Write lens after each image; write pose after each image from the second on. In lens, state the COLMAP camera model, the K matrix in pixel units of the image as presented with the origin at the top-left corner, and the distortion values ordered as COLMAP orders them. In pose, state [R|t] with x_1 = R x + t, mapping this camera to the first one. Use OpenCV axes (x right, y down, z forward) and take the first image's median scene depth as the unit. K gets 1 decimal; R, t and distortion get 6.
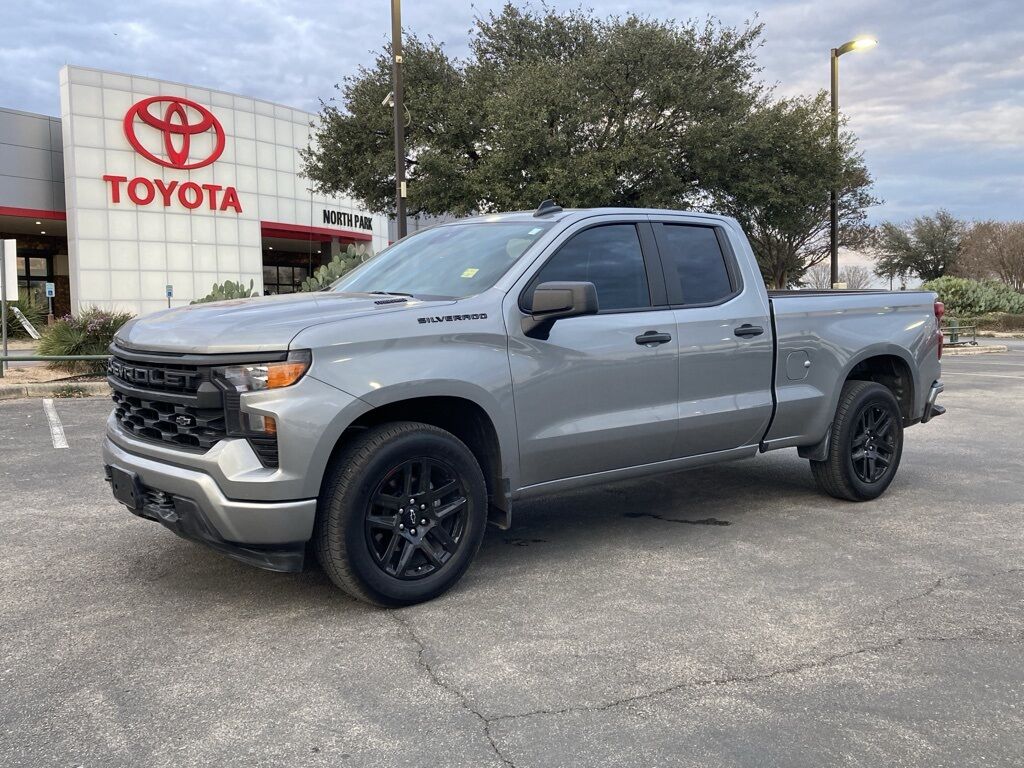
lens RADIAL K [[950.1, 0, 512.0], [0, 950.1, 384.0], [0, 0, 1]] dist [-0.002239, -0.004407]
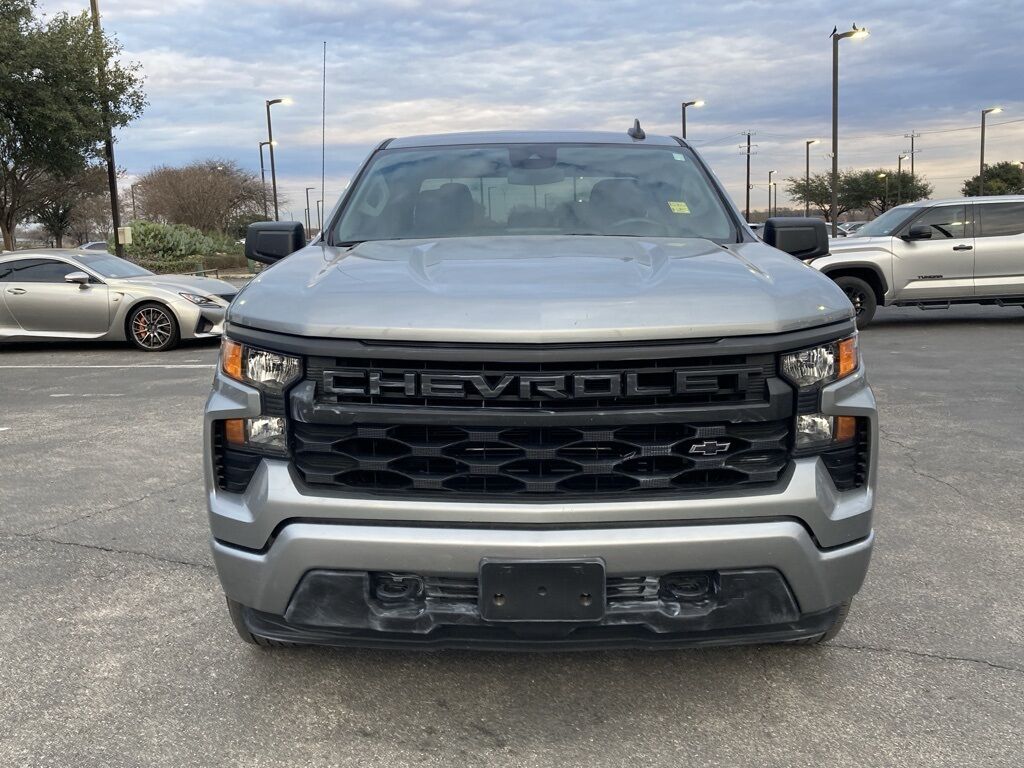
lens RADIAL K [[950.1, 0, 512.0], [0, 950.1, 384.0], [0, 0, 1]] dist [-0.002239, -0.004407]
pose [[0.643037, -0.126297, 0.755350, -0.157478], [0.082983, 0.991991, 0.095220, -0.012593], [-0.761326, 0.001451, 0.648367, 0.125834]]
